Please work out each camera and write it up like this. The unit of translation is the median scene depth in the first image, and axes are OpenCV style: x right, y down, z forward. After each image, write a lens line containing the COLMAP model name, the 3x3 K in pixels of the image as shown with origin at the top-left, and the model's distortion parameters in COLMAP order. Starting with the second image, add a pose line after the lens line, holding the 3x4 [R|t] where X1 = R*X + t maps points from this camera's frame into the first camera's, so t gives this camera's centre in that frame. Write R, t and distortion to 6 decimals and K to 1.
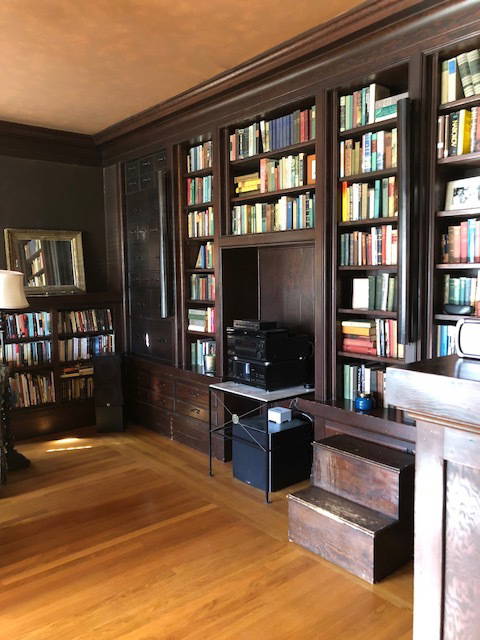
lens RADIAL K [[524.1, 0, 242.5], [0, 524.1, 318.9], [0, 0, 1]] dist [0.042318, -0.041952]
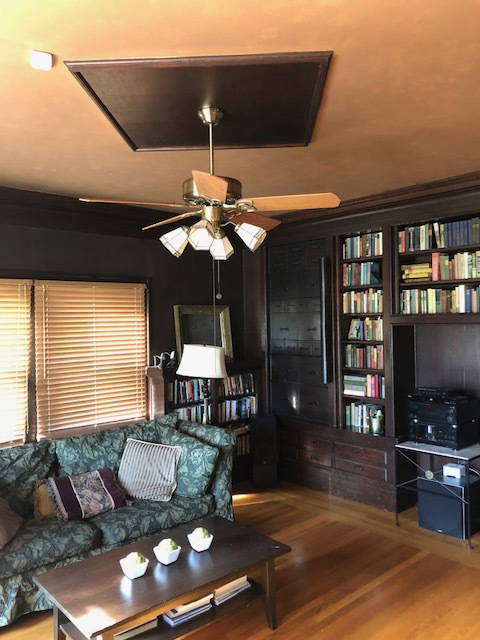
lens RADIAL K [[524.1, 0, 244.7], [0, 524.1, 318.1], [0, 0, 1]] dist [0.042318, -0.041952]
pose [[0.998803, -0.005257, 0.048640, -0.448227], [0.009771, 0.995614, -0.093041, -0.046462], [-0.047937, 0.093405, 0.994473, -0.161780]]
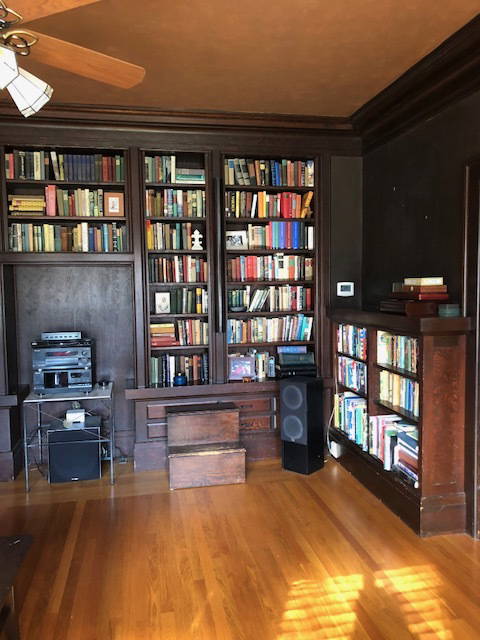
lens RADIAL K [[524.1, 0, 244.4], [0, 524.1, 316.6], [0, 0, 1]] dist [0.042318, -0.041952]
pose [[0.475406, -0.052390, 0.878205, -0.737986], [0.087064, 0.996127, 0.012294, -0.008965], [-0.875448, 0.070616, 0.478126, 0.138417]]
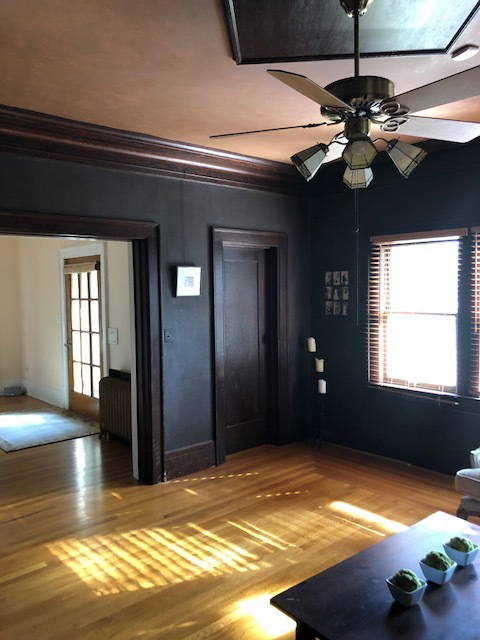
lens RADIAL K [[524.1, 0, 242.2], [0, 524.1, 311.5], [0, 0, 1]] dist [0.042318, -0.041952]
pose [[-0.999375, 0.029227, -0.019905, -0.313804], [0.026362, 0.990969, 0.131474, -0.131869], [0.023567, 0.130867, -0.991120, 1.128576]]
